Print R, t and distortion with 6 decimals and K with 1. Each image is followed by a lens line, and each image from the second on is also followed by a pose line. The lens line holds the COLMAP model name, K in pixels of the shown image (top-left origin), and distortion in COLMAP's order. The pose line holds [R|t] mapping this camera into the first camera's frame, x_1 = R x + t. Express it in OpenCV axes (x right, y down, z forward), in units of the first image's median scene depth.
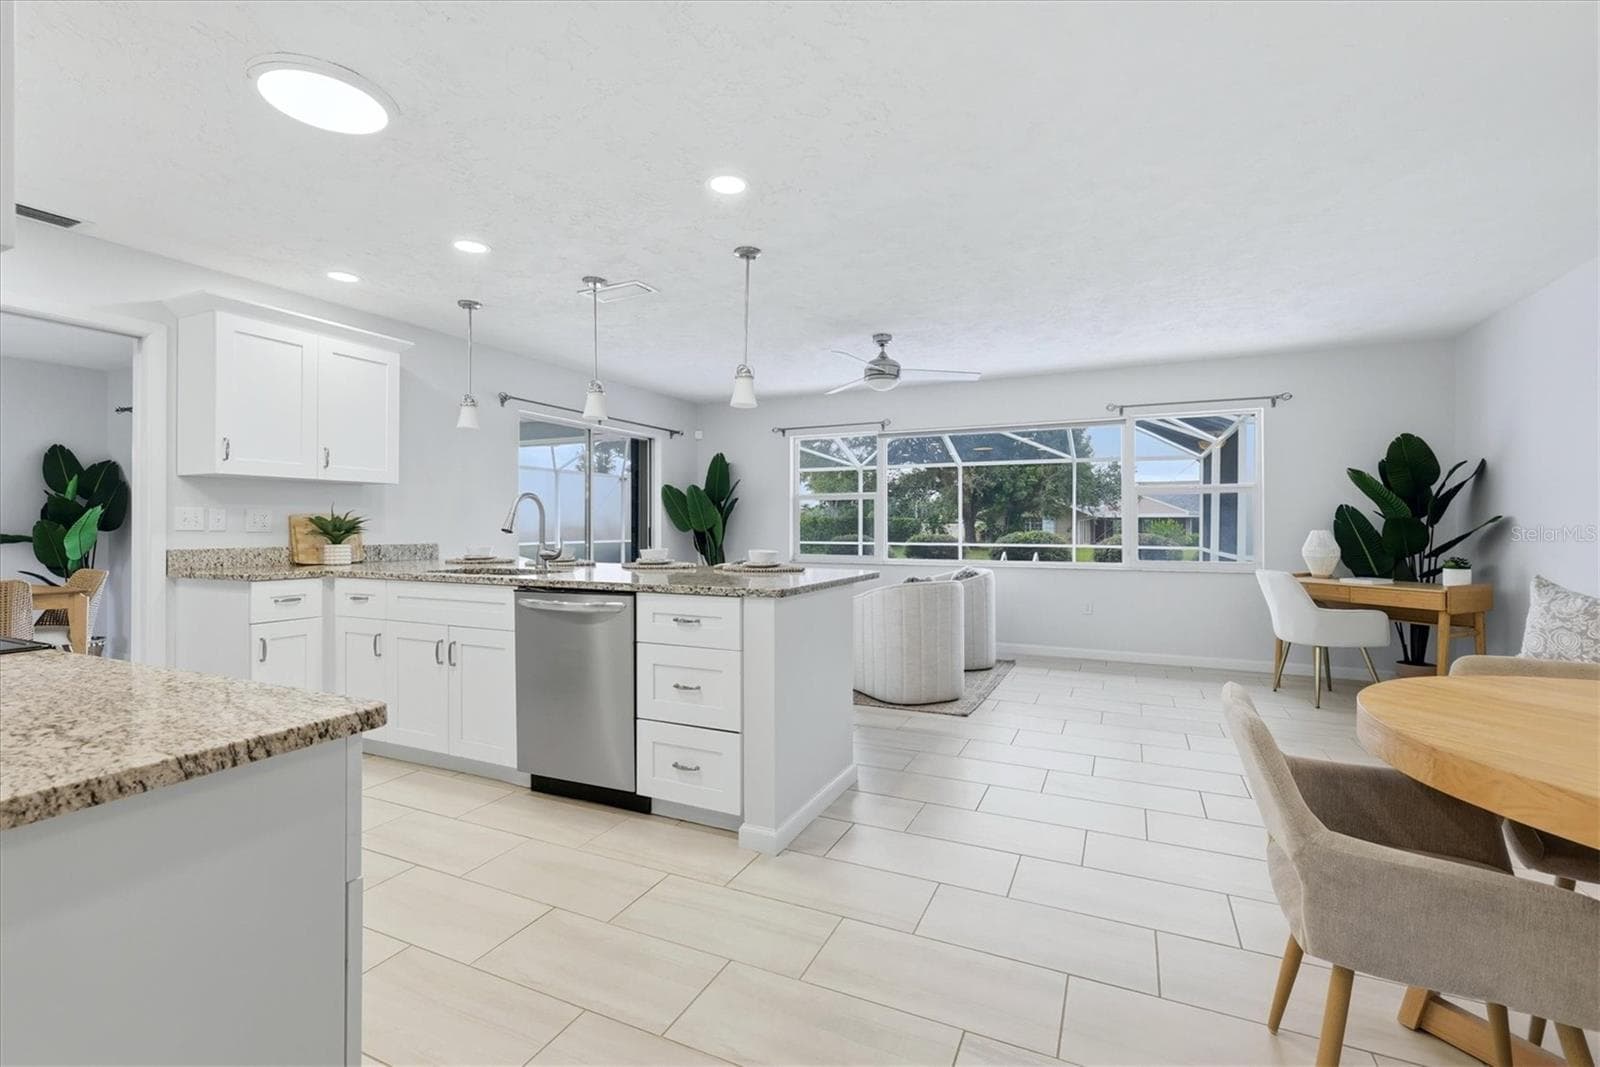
lens RADIAL K [[706.3, 0, 804.0], [0, 706.3, 523.7], [0, 0, 1]] dist [0.002587, -0.000125]
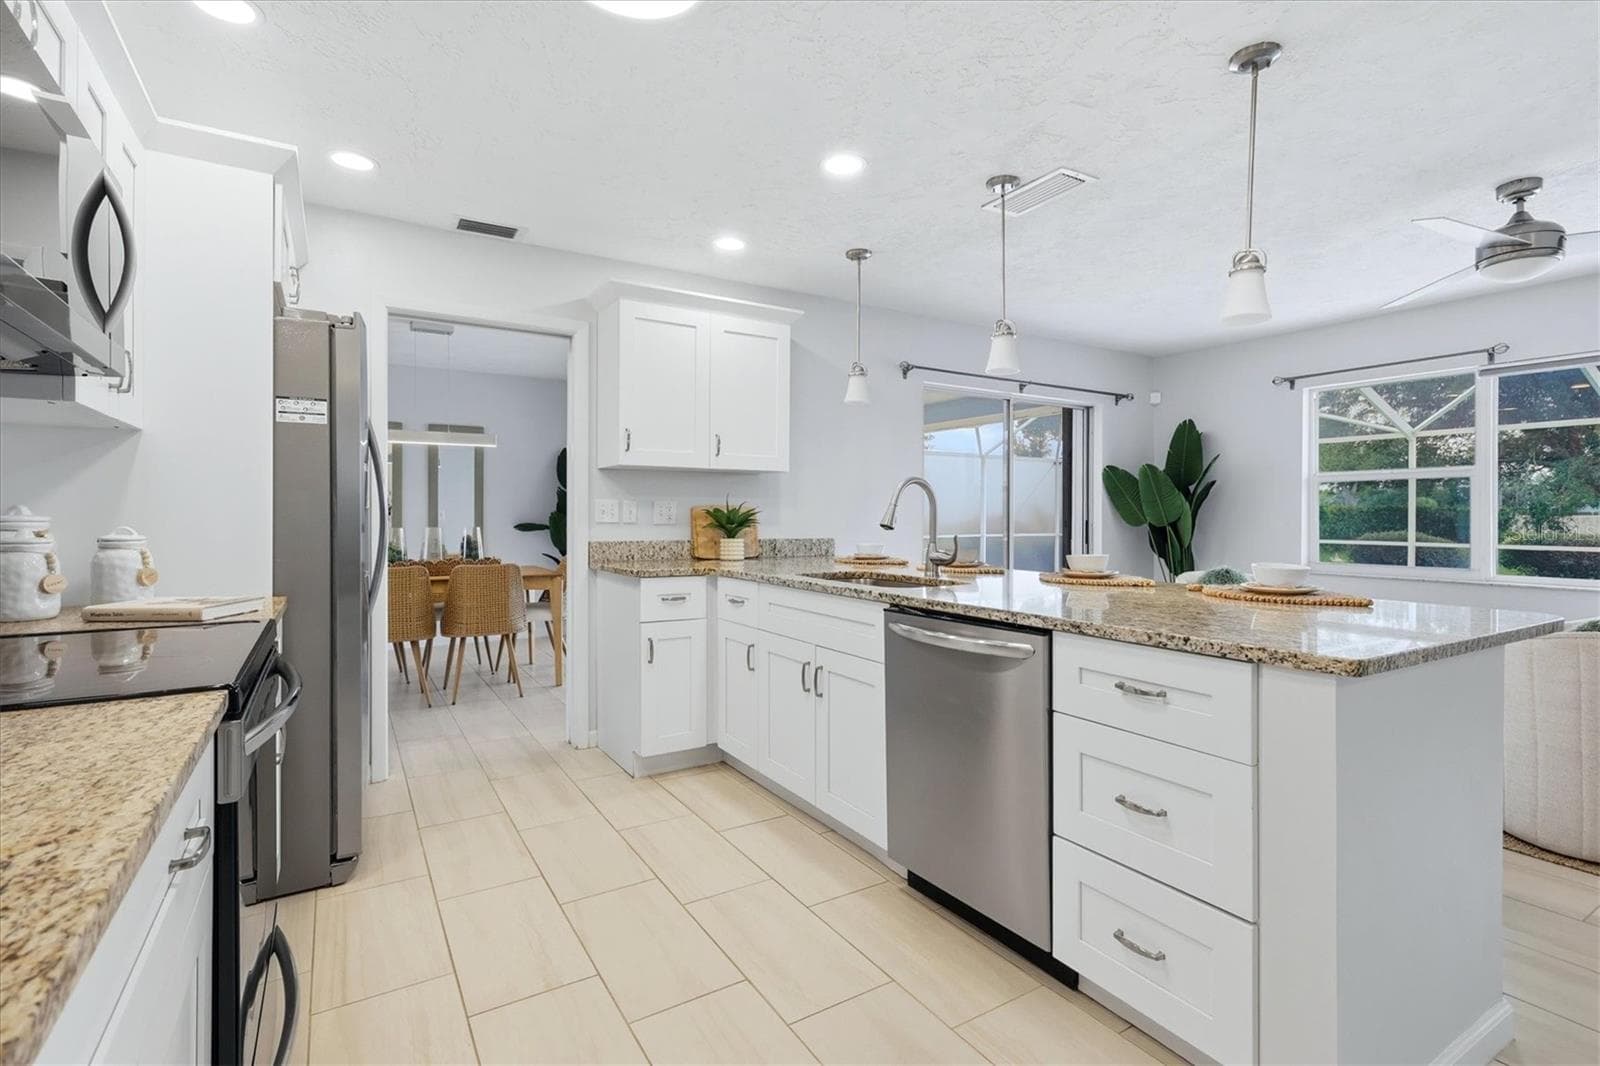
lens RADIAL K [[755.5, 0, 795.8], [0, 755.5, 516.4], [0, 0, 1]] dist [0.004801, -0.002106]
pose [[0.831886, 0.003666, -0.554935, -0.039498], [-0.001946, 0.999991, 0.003690, -0.003490], [0.554943, -0.001990, 0.831886, 0.224541]]
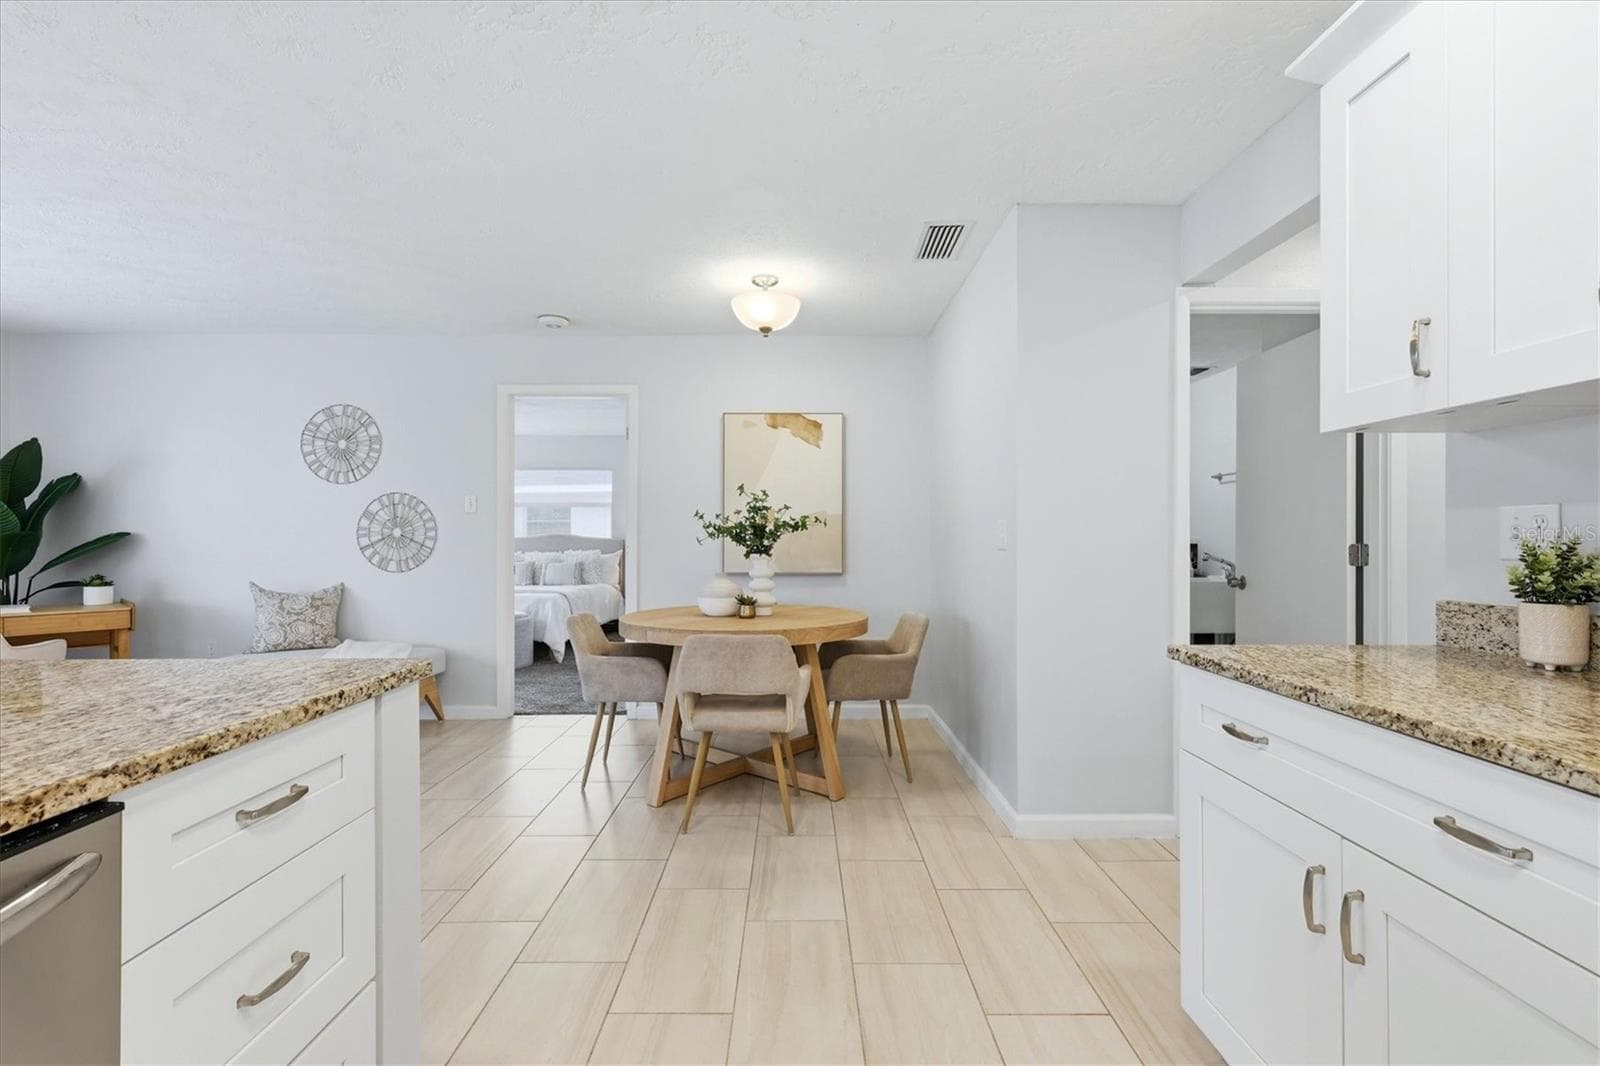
lens RADIAL K [[706.3, 0, 801.7], [0, 706.3, 536.2], [0, 0, 1]] dist [0.002587, -0.000125]
pose [[-0.418518, 0.002283, 0.908206, -0.420893], [0.001429, 0.999997, -0.001855, -0.002379], [-0.908208, 0.000521, -0.418520, 0.604318]]
